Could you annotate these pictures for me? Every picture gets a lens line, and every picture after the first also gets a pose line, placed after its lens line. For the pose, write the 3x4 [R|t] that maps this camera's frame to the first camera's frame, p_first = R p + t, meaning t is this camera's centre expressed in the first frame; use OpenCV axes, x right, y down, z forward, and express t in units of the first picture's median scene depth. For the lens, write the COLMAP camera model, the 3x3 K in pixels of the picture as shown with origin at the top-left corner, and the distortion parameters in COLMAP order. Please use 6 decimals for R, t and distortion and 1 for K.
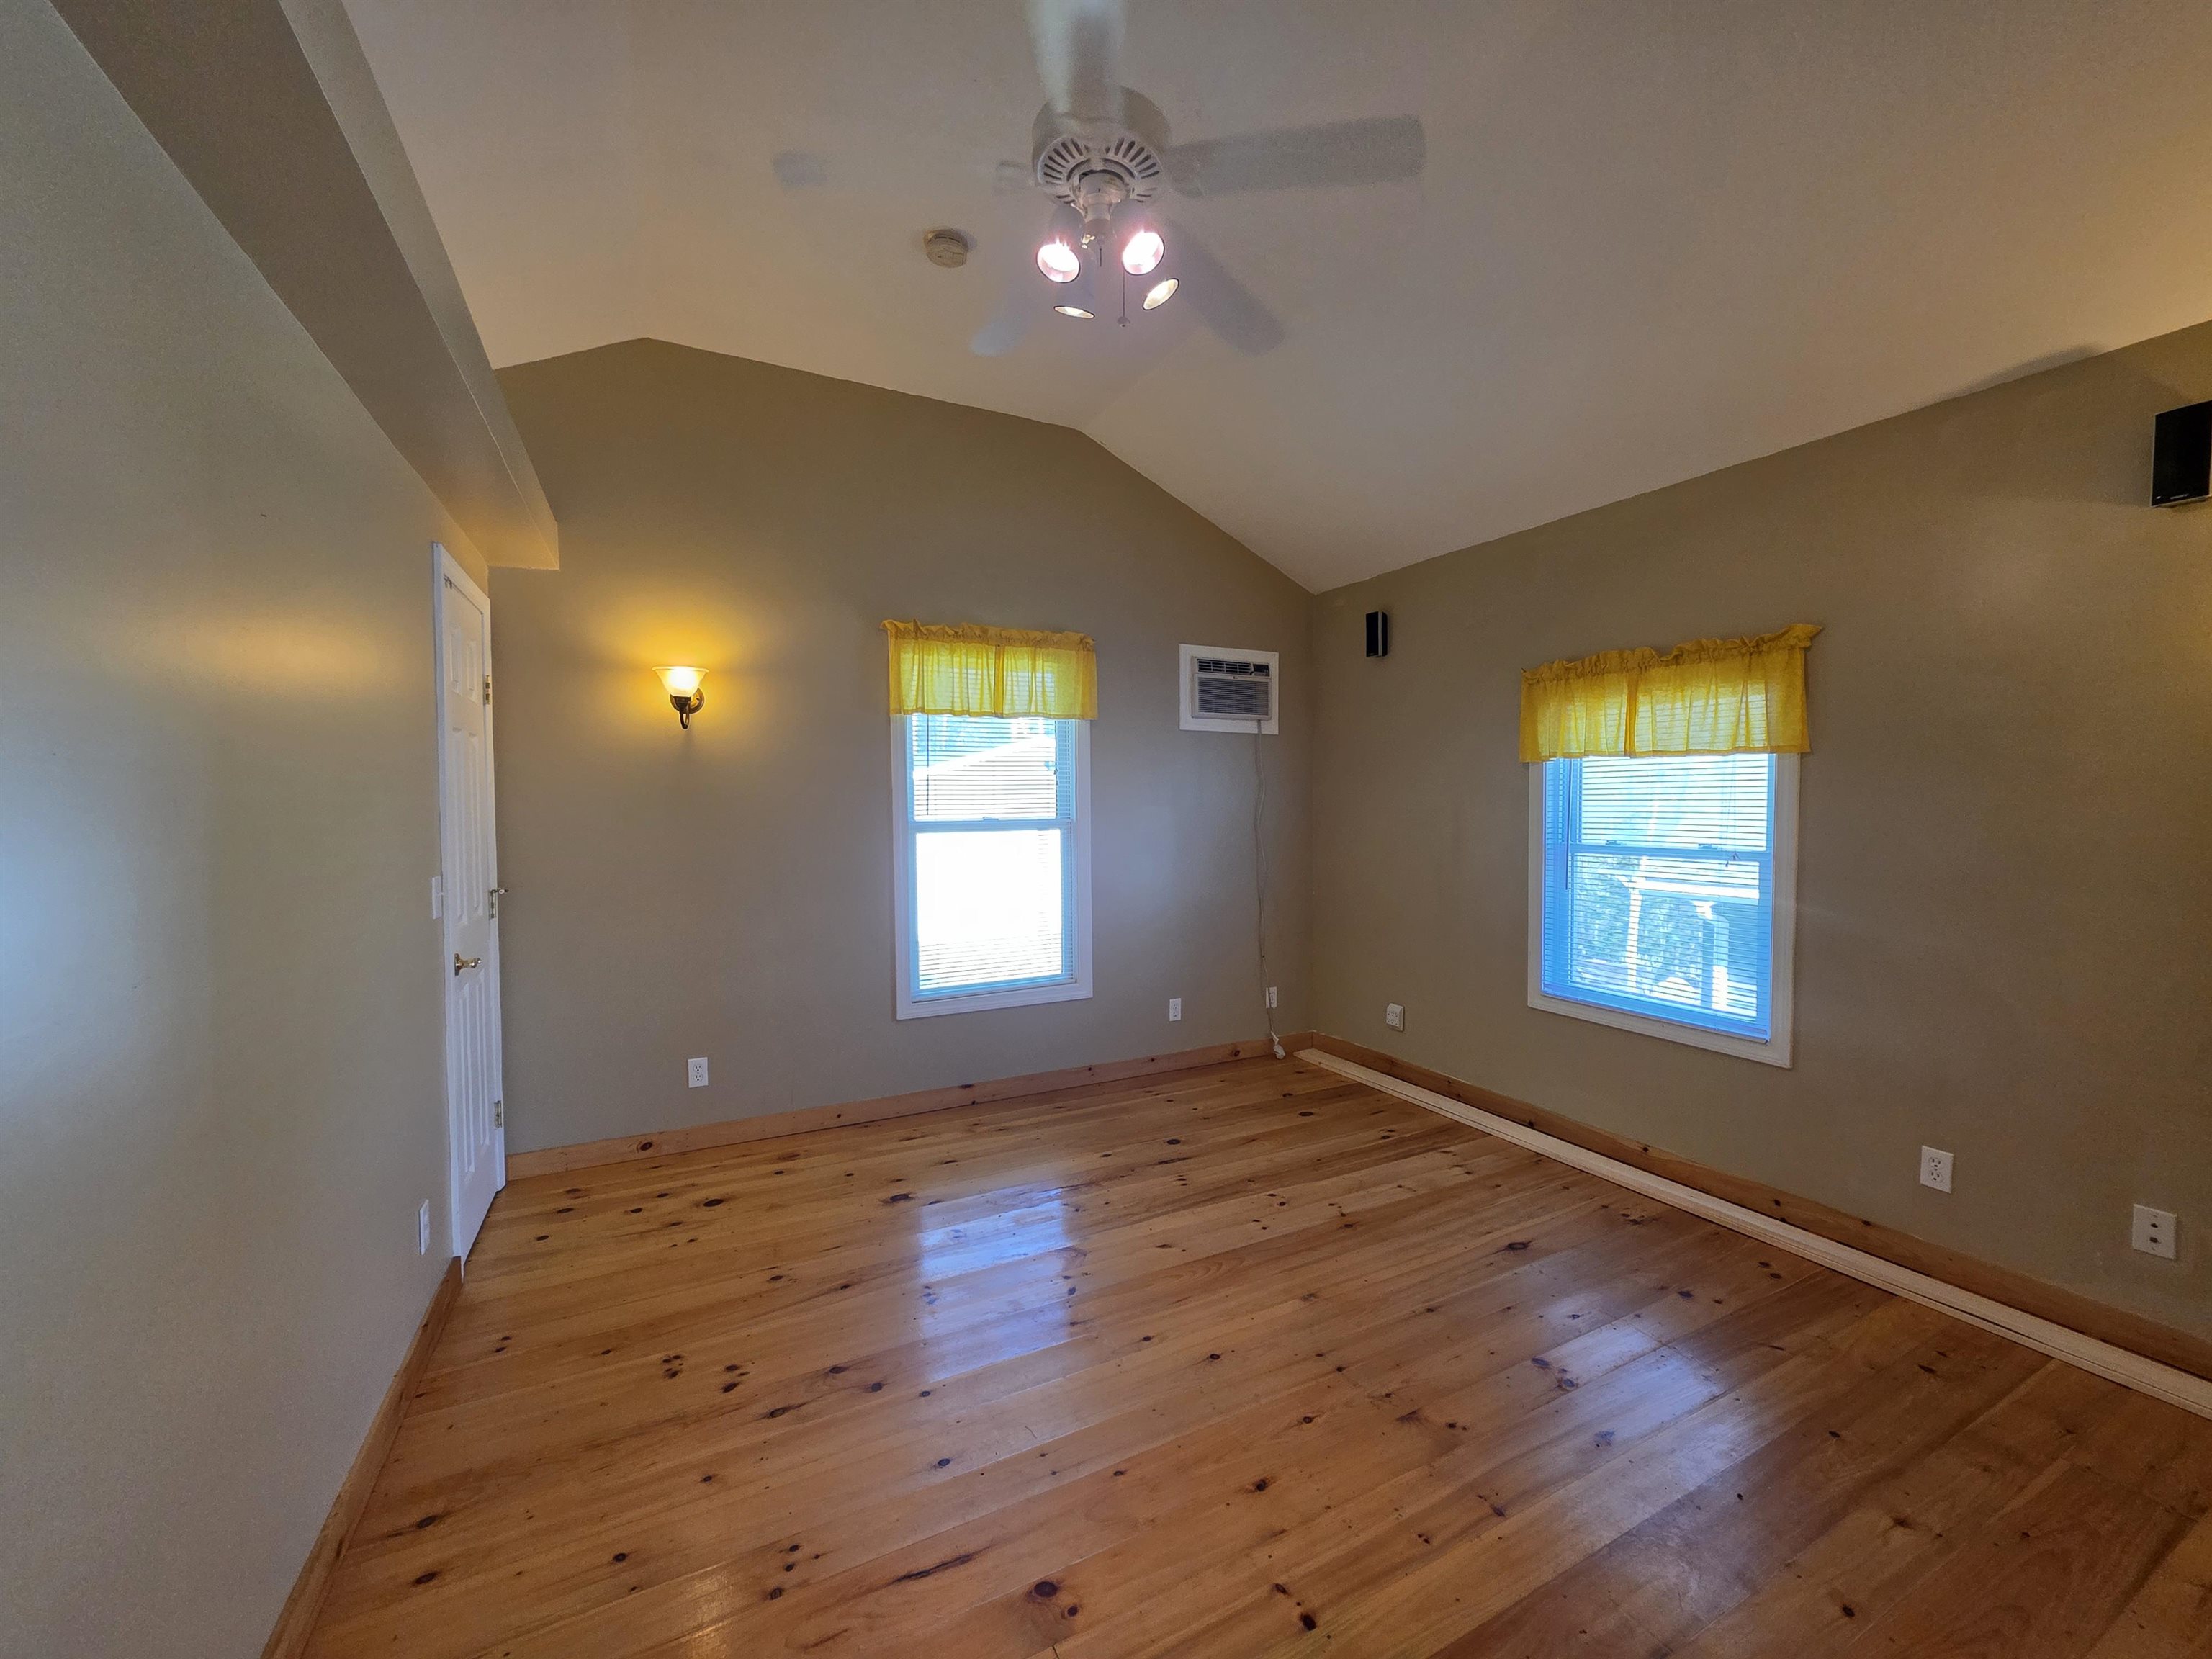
lens RADIAL K [[877.9, 0, 1123.2], [0, 877.9, 833.5], [0, 0, 1]] dist [-0.000766, 0.000012]
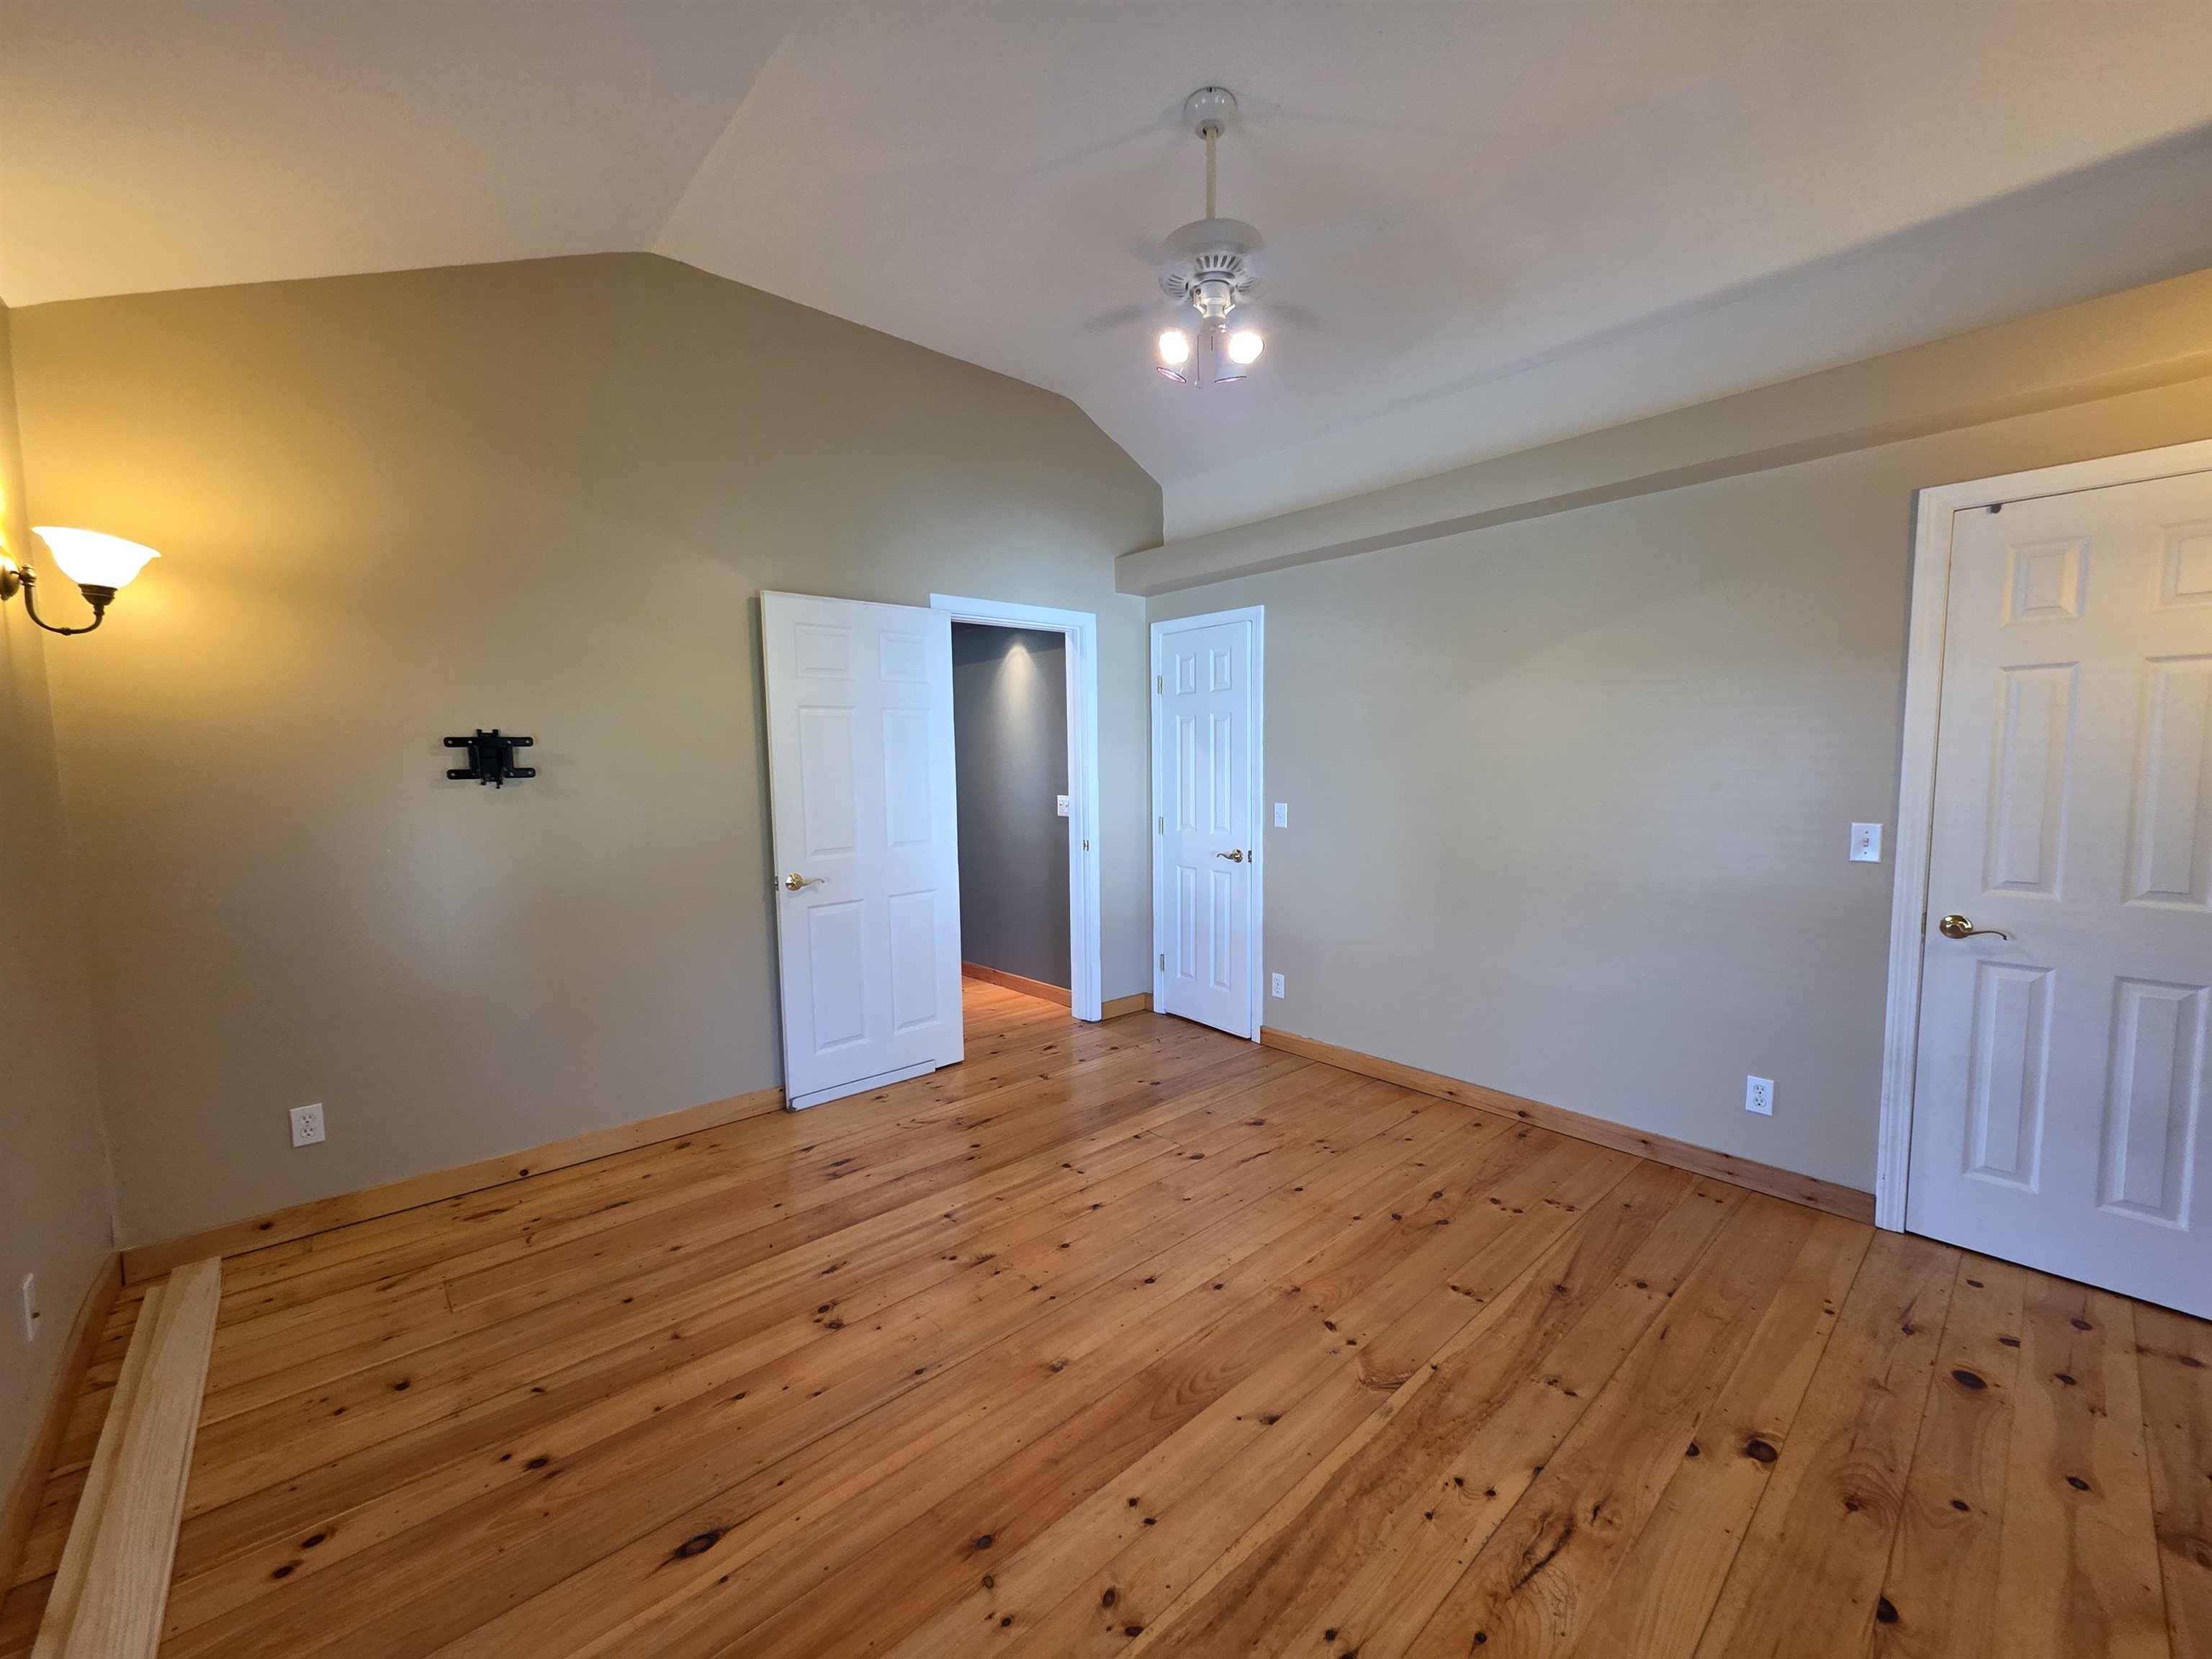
lens RADIAL K [[877.9, 0, 1123.2], [0, 877.9, 833.5], [0, 0, 1]] dist [-0.000766, 0.000012]
pose [[-0.966102, 0.031878, -0.256185, 0.333366], [0.001237, 0.992907, 0.118885, -0.061624], [0.258158, 0.114538, -0.959289, 1.664451]]
